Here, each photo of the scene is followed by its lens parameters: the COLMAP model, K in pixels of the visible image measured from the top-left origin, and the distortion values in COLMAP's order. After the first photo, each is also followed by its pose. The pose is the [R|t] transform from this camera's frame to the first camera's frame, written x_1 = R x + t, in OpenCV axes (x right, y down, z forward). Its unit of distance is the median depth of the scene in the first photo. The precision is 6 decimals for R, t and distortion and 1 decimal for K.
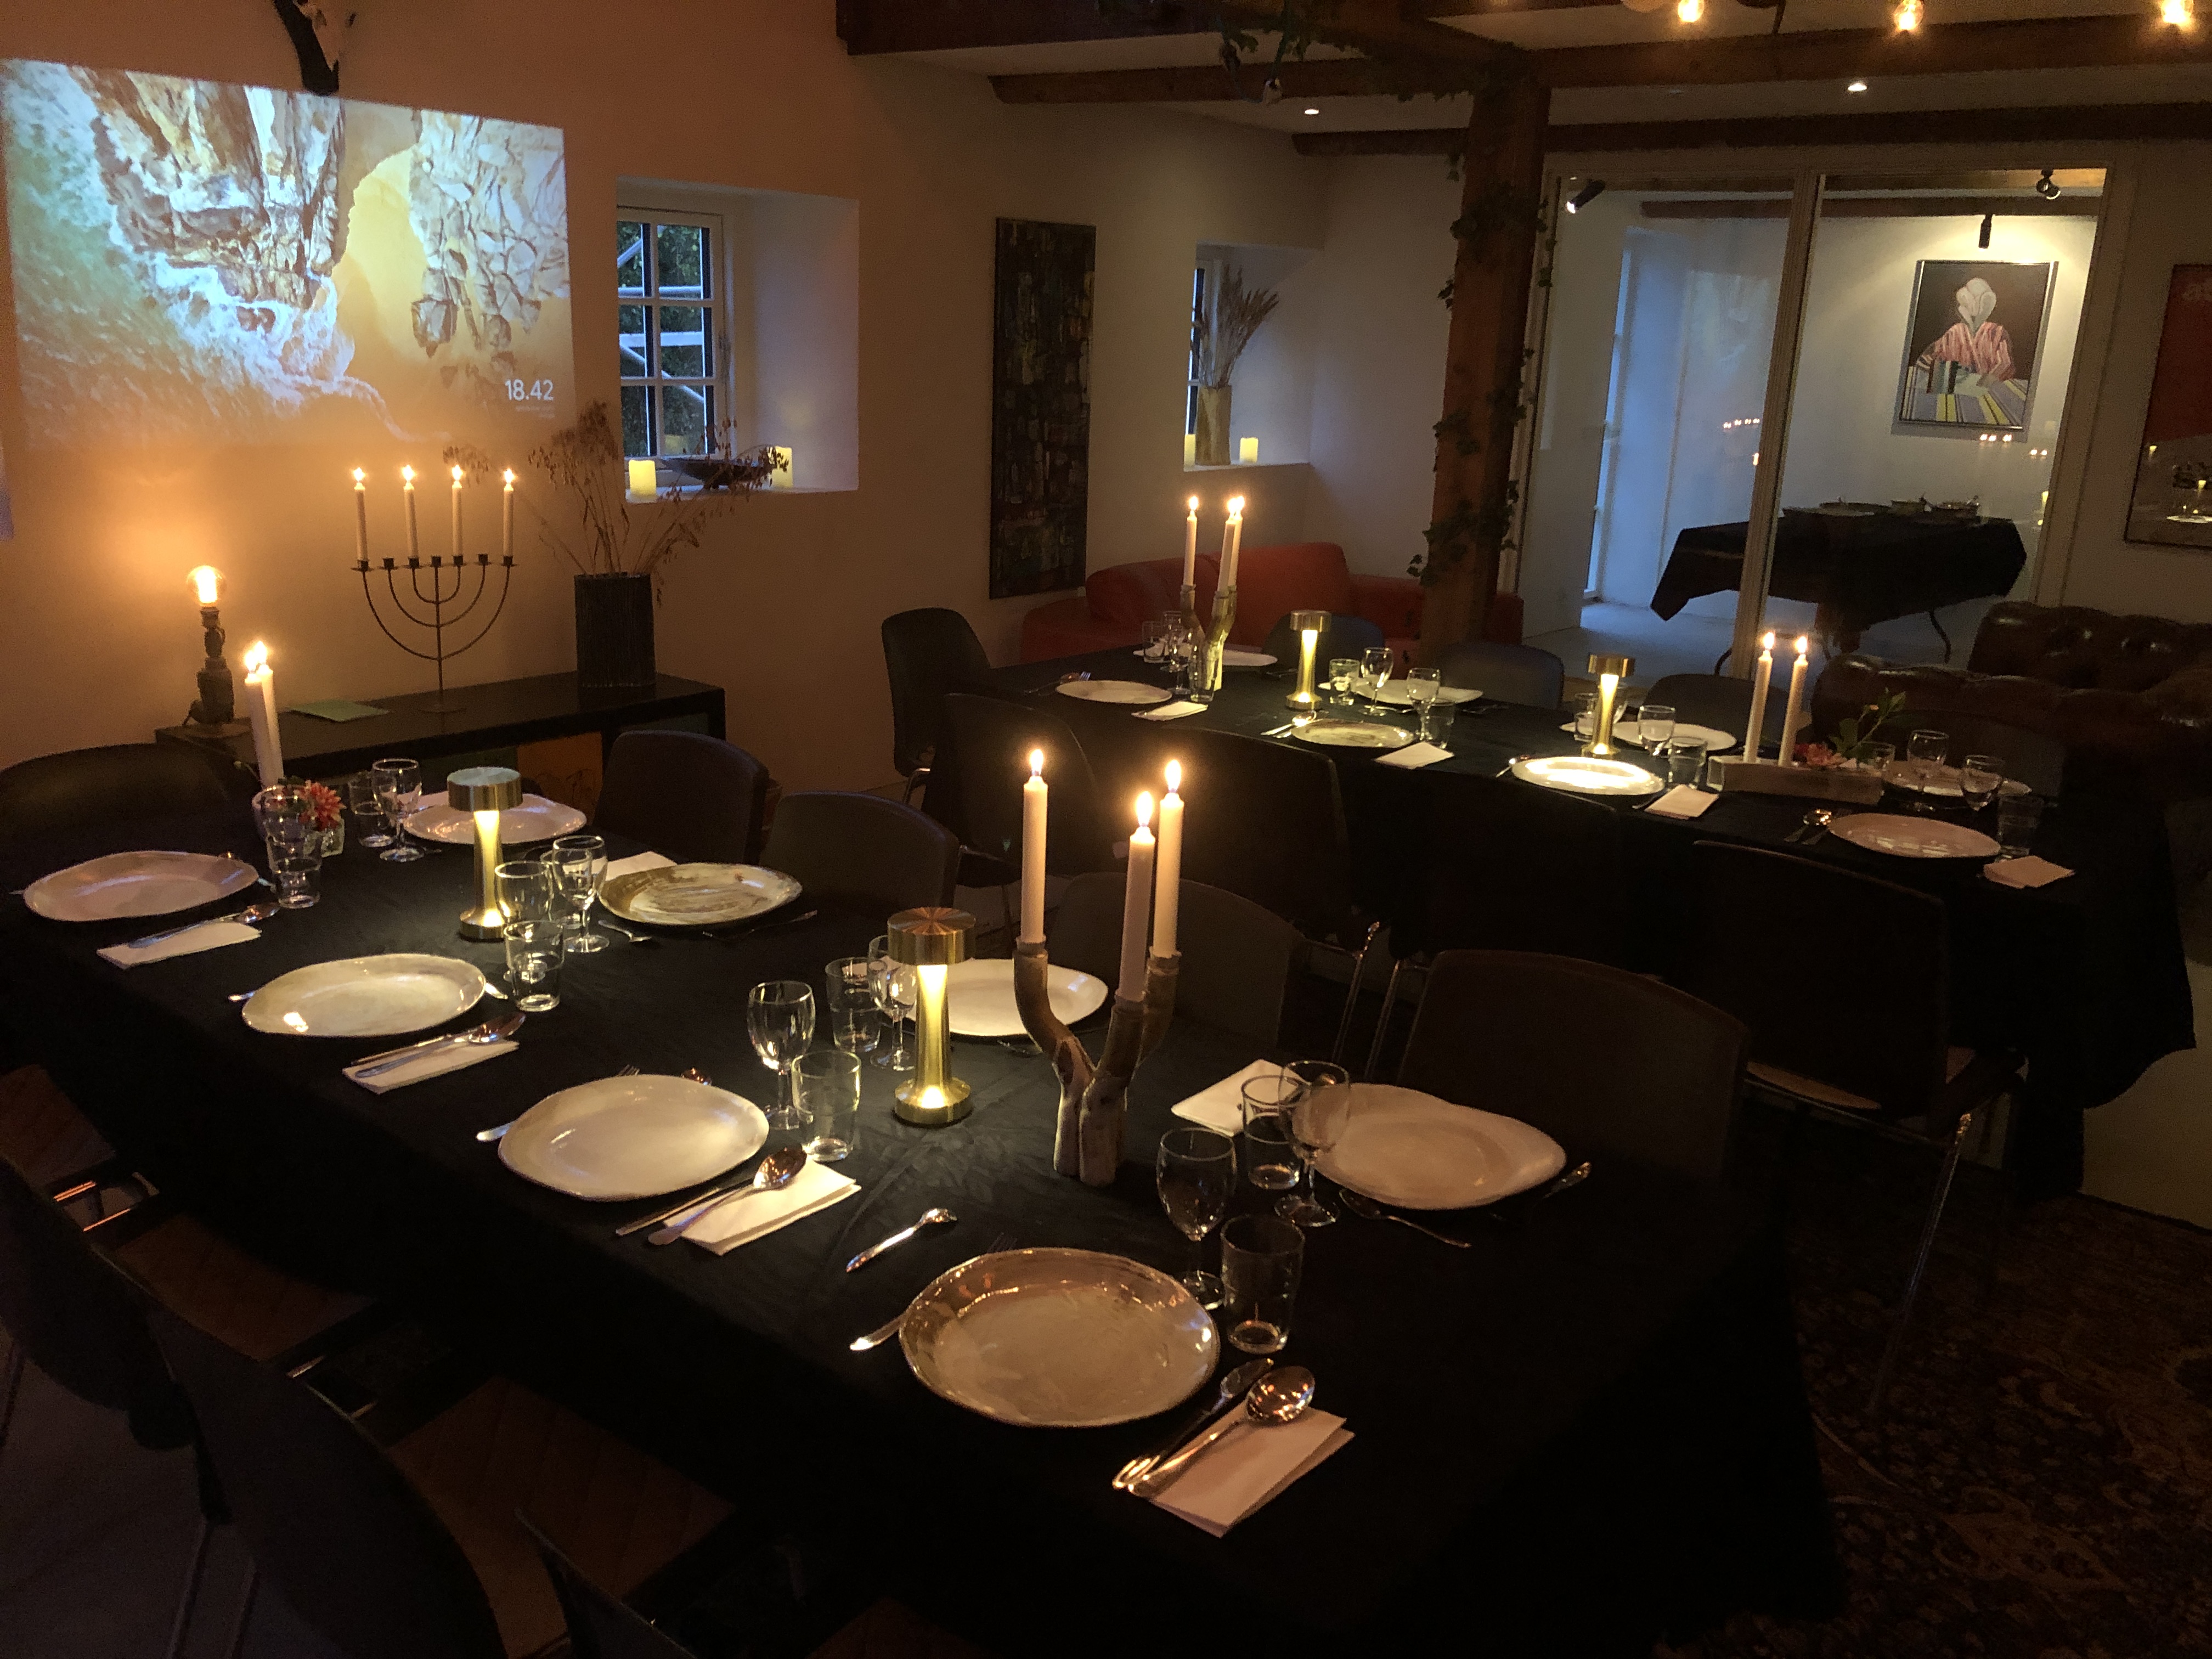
lens RADIAL K [[1802.2, 0, 1116.8], [0, 1802.2, 836.9], [0, 0, 1]] dist [0.006048, -0.002158]
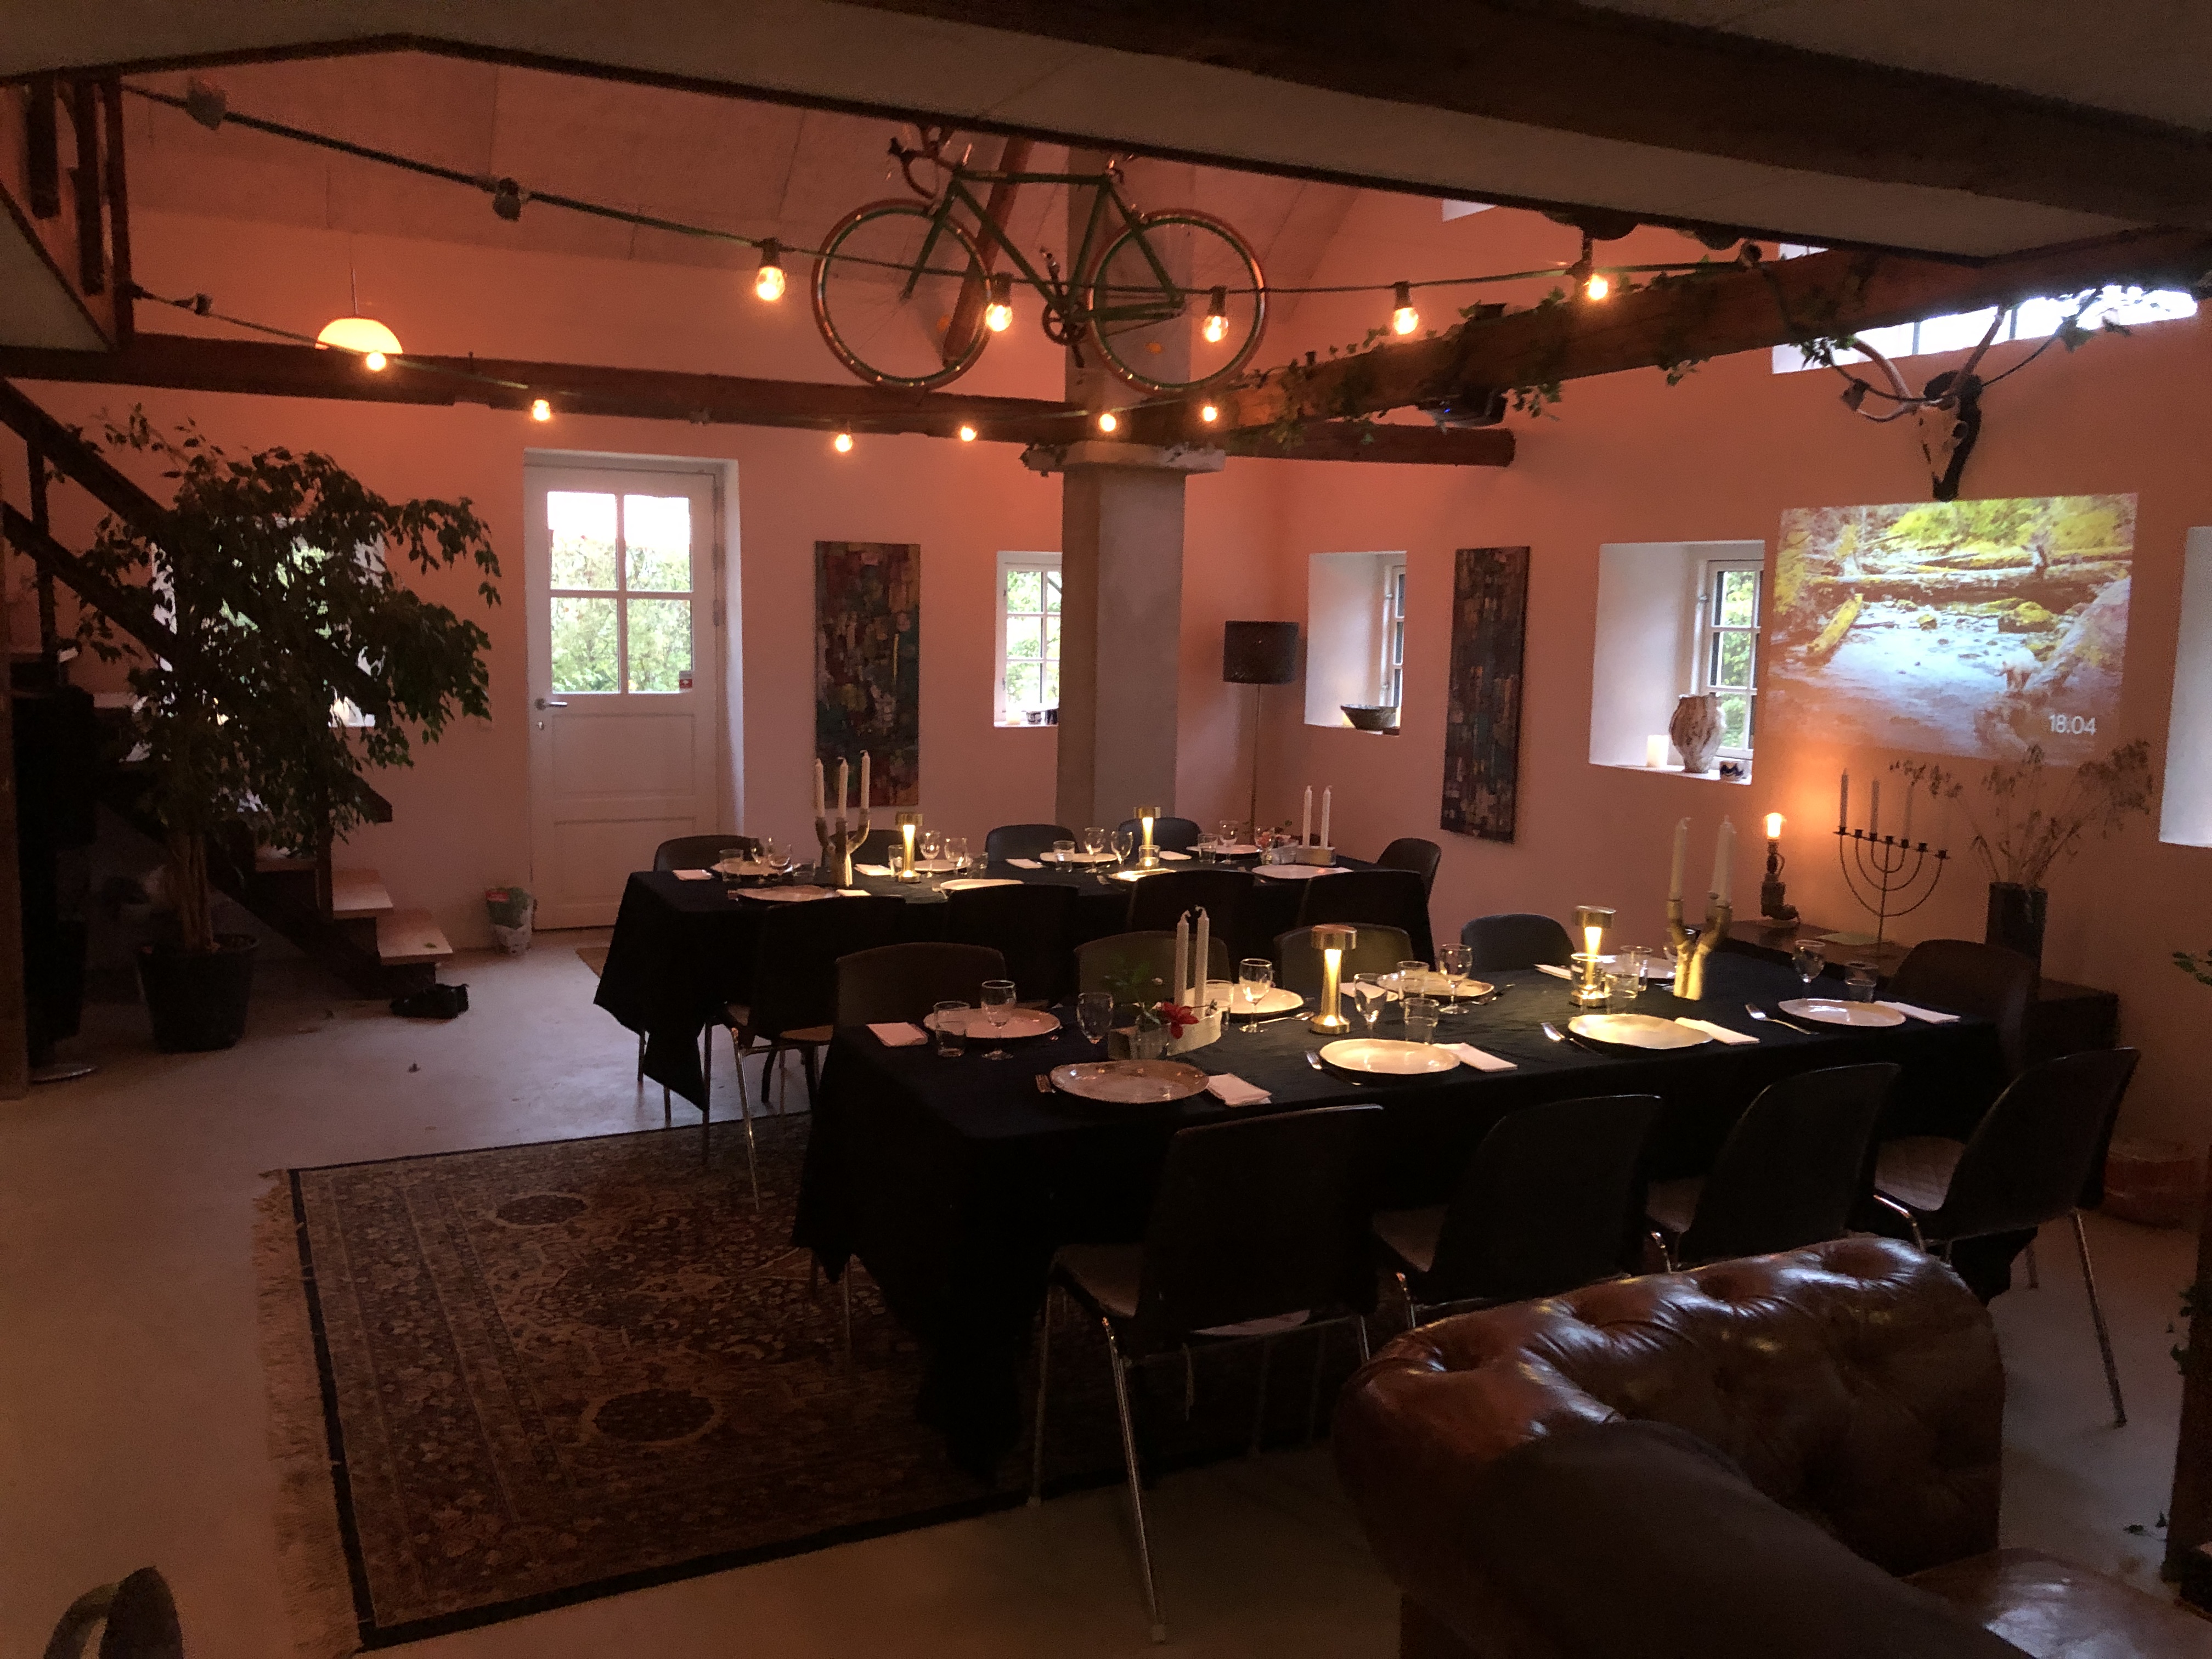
lens RADIAL K [[1775.3, 0, 1106.0], [0, 1775.3, 829.5], [0, 0, 1]] dist [-0.129612, 0.110370]
pose [[-0.457090, 0.064298, -0.887093, 0.848417], [-0.272131, 0.939442, 0.208312, -0.230740], [0.846767, 0.336623, -0.411912, 0.896841]]
